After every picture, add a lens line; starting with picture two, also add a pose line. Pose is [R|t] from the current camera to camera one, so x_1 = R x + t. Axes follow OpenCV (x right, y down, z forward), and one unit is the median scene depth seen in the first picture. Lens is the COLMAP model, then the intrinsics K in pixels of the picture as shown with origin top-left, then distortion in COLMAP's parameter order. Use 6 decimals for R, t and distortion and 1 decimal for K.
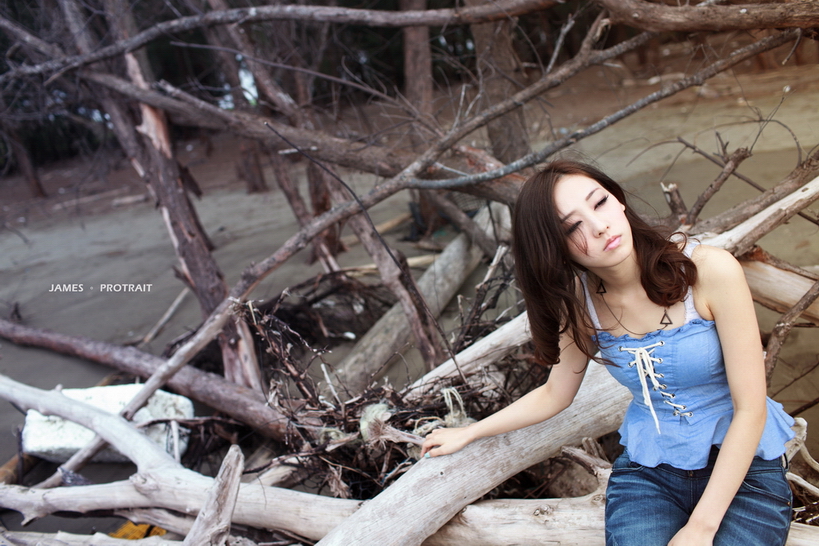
lens RADIAL K [[787.8, 0, 409.5], [0, 787.8, 273.0], [0, 0, 1]] dist [-0.111262, 0.149732]
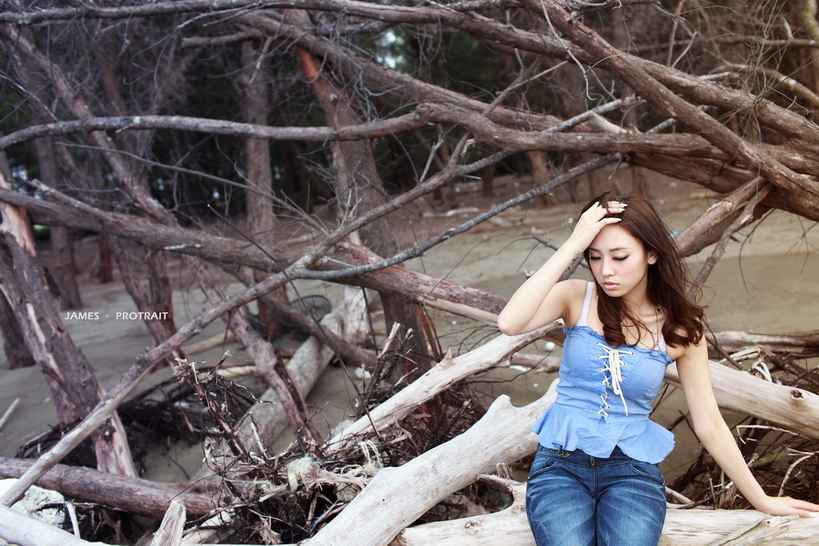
lens RADIAL K [[787.8, 0, 409.5], [0, 787.8, 273.0], [0, 0, 1]] dist [-0.111262, 0.149732]
pose [[0.964992, 0.016967, 0.261731, -0.137325], [0.027147, 0.986084, -0.164014, 0.068902], [-0.260872, 0.165378, 0.951103, -0.098200]]
